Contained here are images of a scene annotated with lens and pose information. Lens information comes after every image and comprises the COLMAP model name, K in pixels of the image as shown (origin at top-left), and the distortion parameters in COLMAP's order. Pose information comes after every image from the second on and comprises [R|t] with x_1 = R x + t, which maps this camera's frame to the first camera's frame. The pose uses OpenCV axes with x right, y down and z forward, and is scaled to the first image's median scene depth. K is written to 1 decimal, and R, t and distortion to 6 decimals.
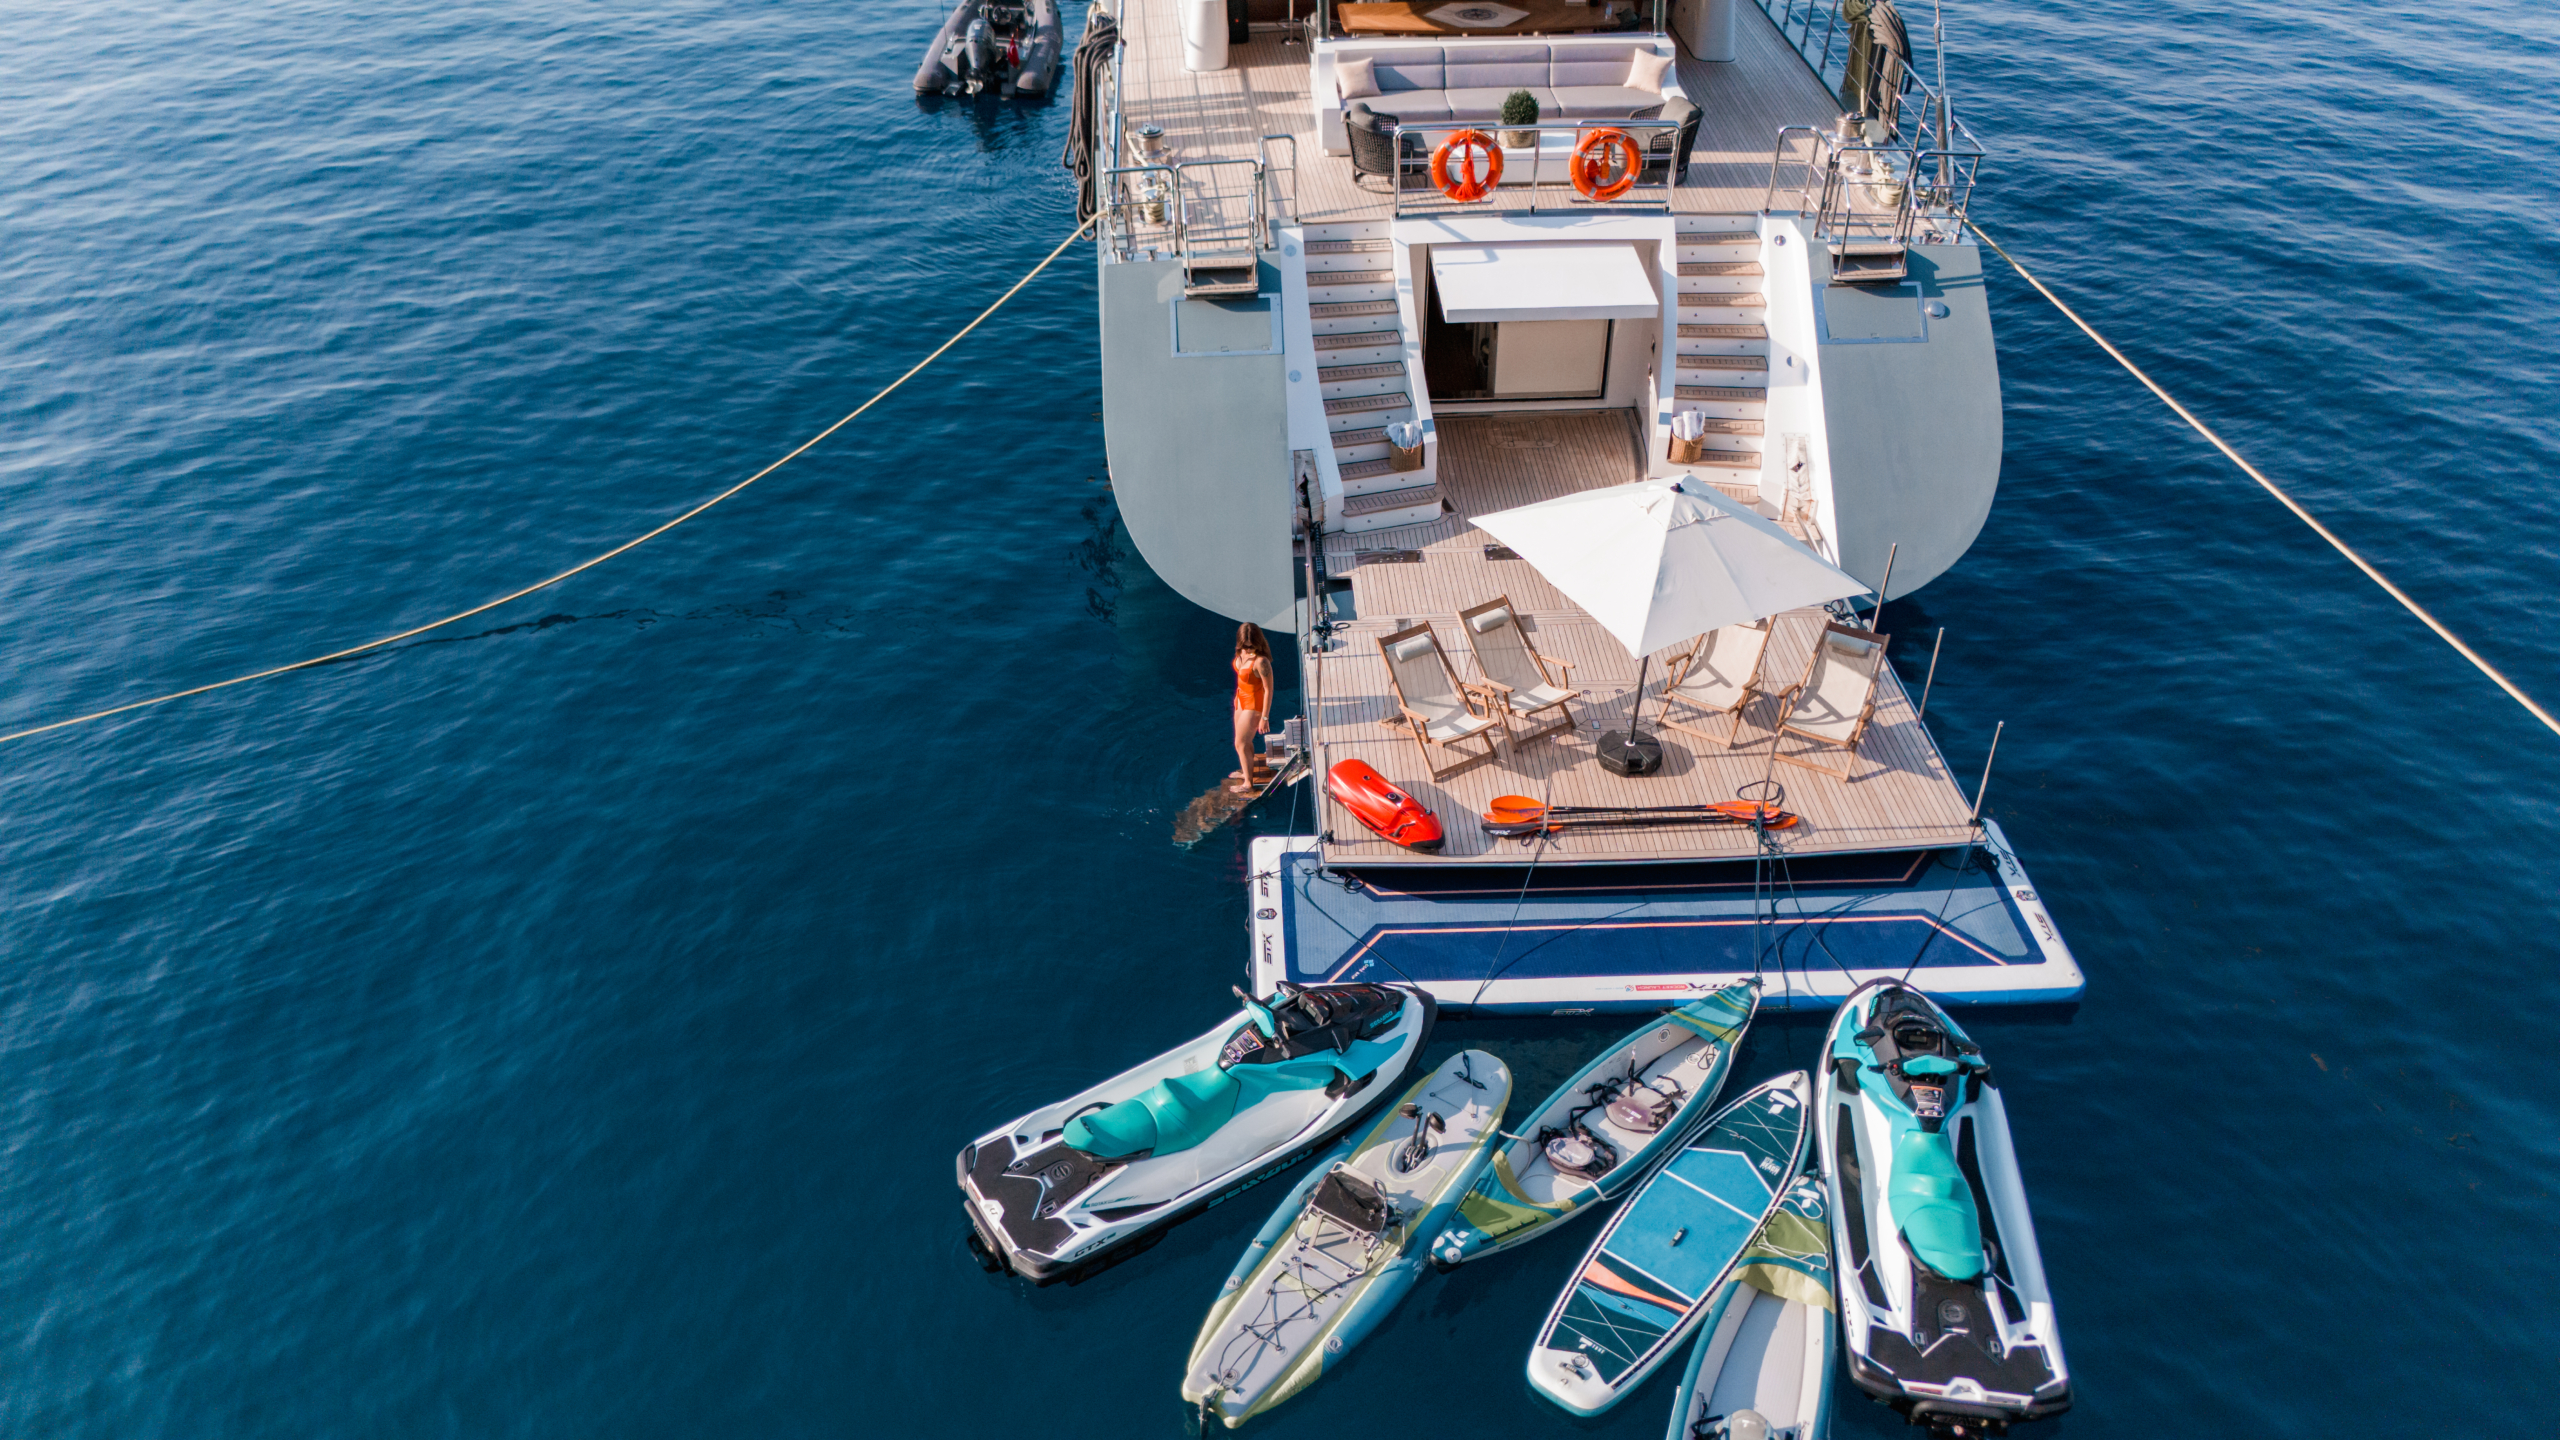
lens RADIAL K [[1892.7, 0, 1280.0], [0, 1892.7, 720.0], [0, 0, 1]] dist [0.099467, -0.128332]
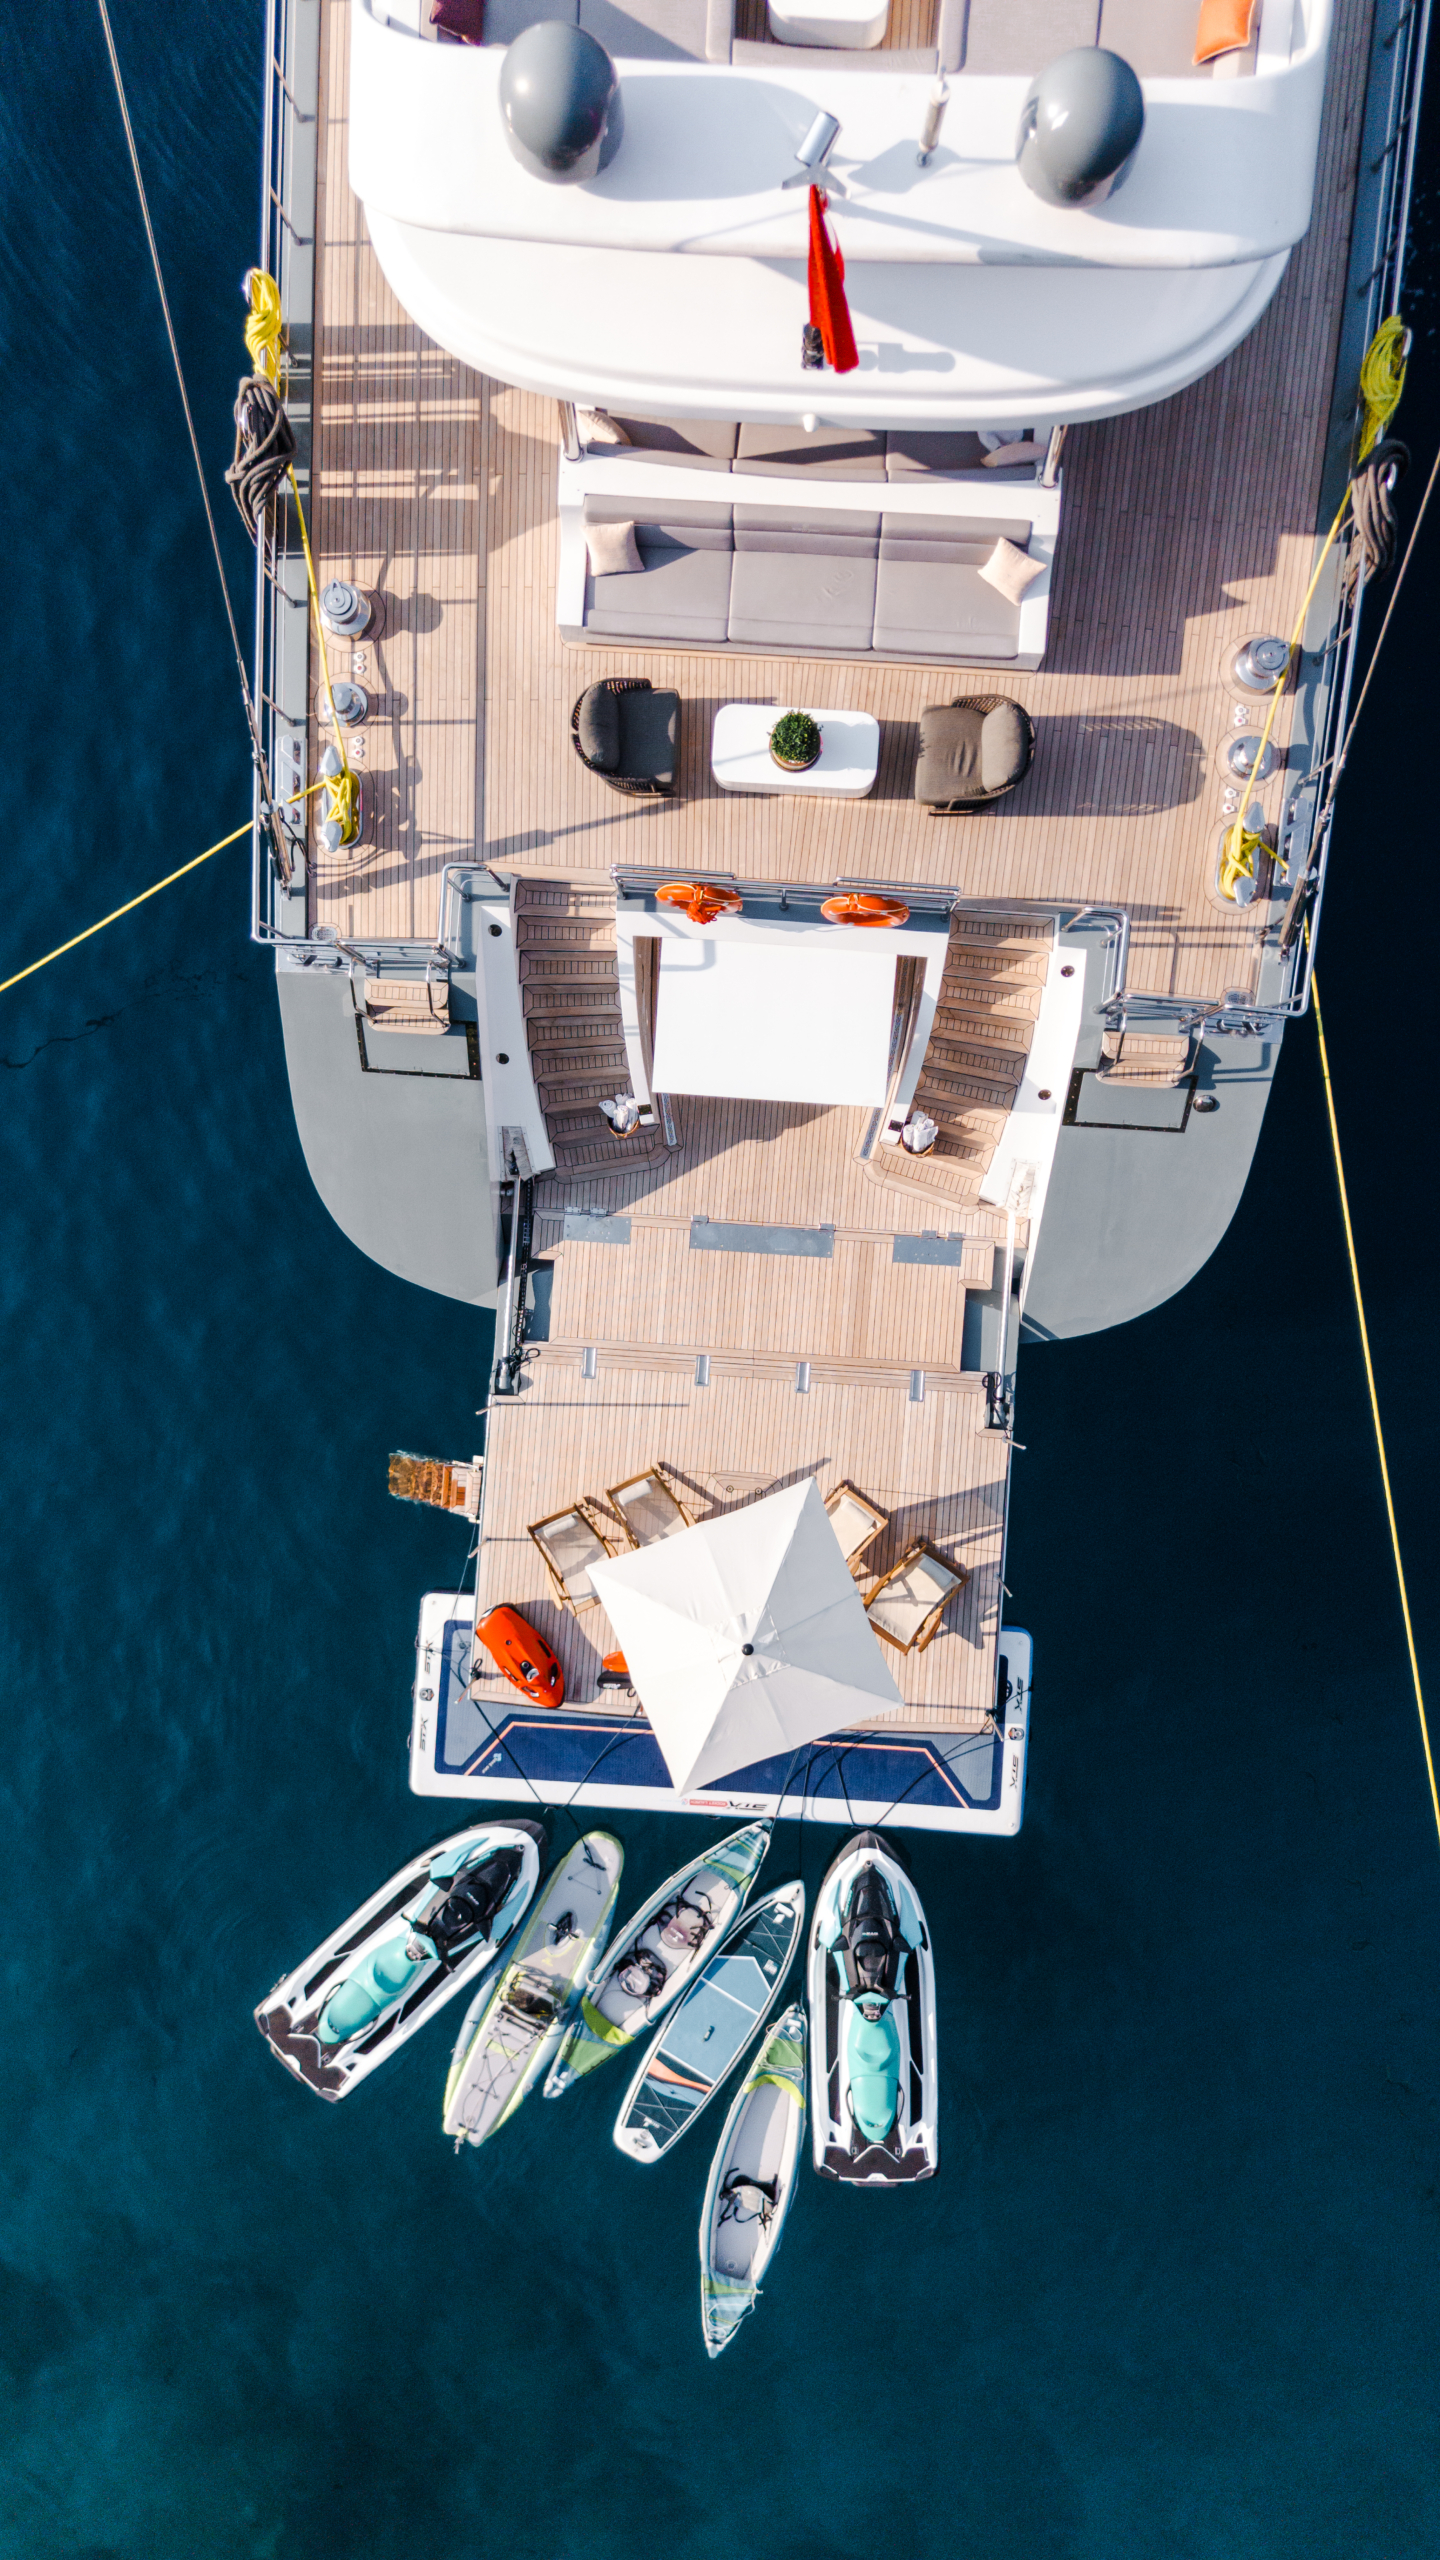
lens RADIAL K [[1892.7, 0, 720.0], [0, 1892.7, 1280.0], [0, 0, 1]] dist [0.099467, -0.128332]
pose [[0.993064, 0.114461, -0.026868, 0.149707], [-0.041768, 0.557071, 0.829414, -0.886514], [0.109903, -0.822539, 0.557988, 0.405669]]
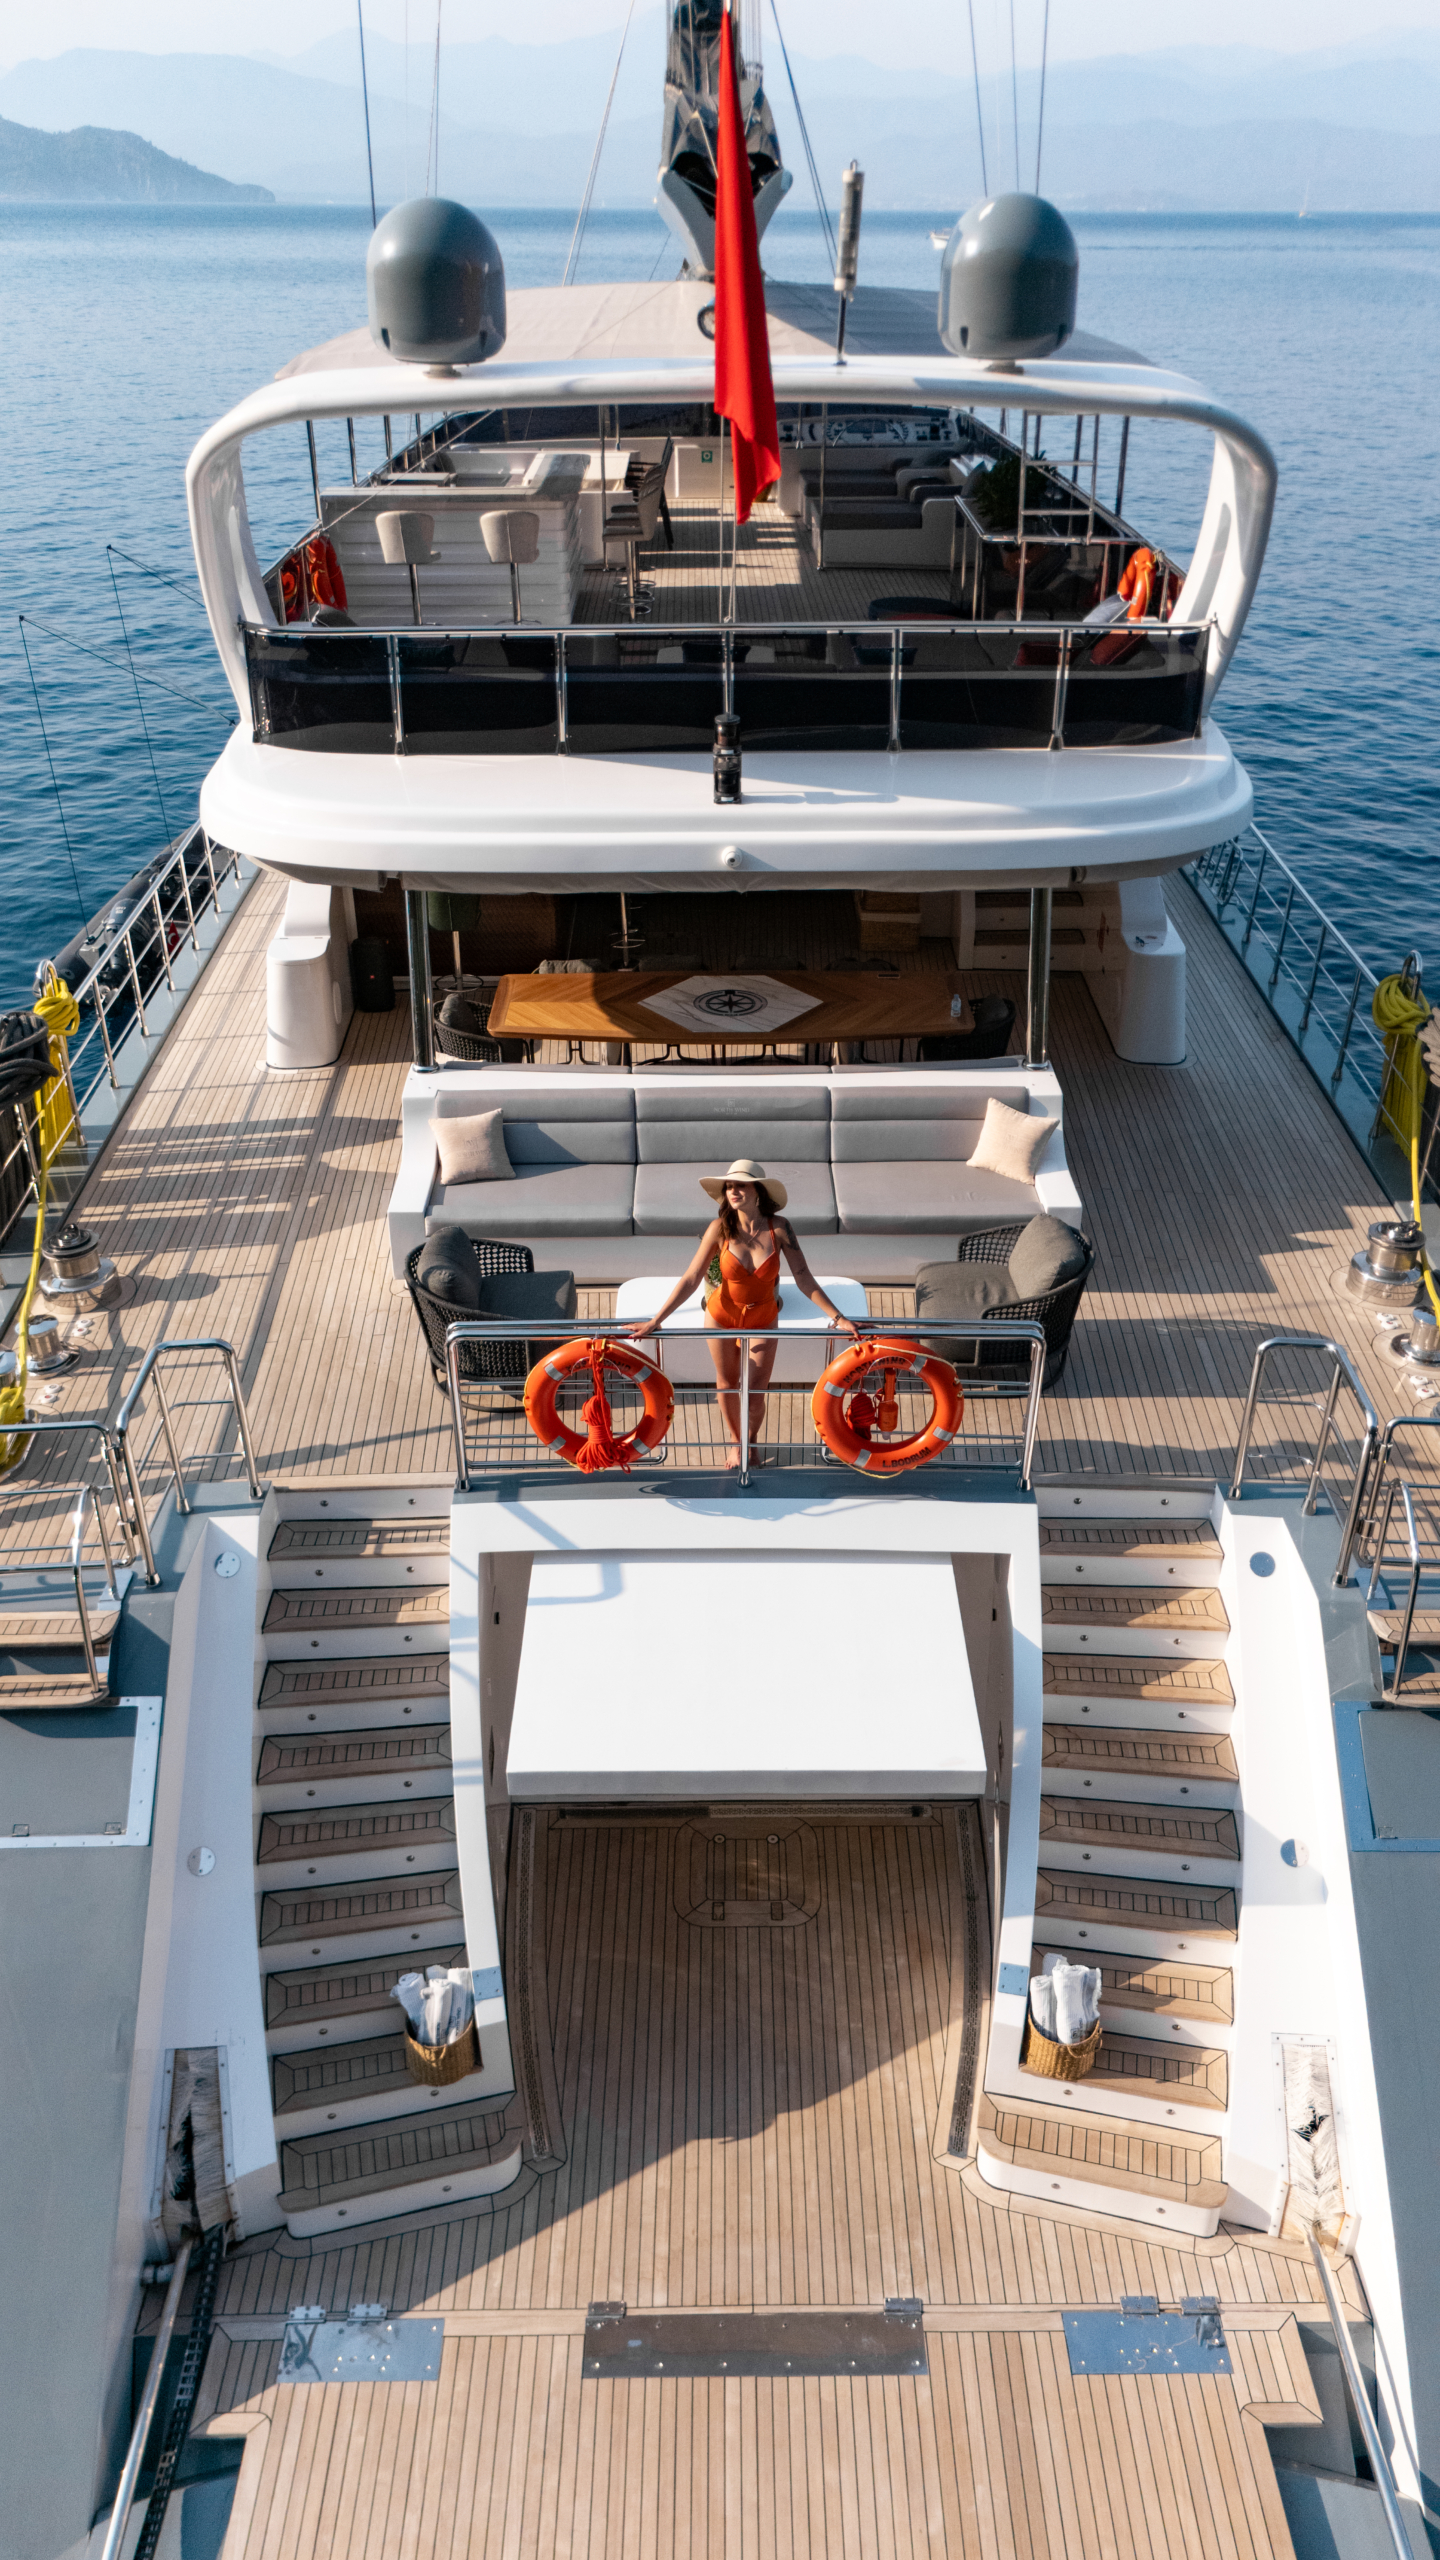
lens RADIAL K [[1892.7, 0, 720.0], [0, 1892.7, 1280.0], [0, 0, 1]] dist [0.099467, -0.128332]
pose [[0.999305, 0.017139, -0.033105, 0.144934], [-0.020436, 0.994577, -0.101973, -0.274463], [0.031178, 0.102578, 0.994236, 0.530037]]
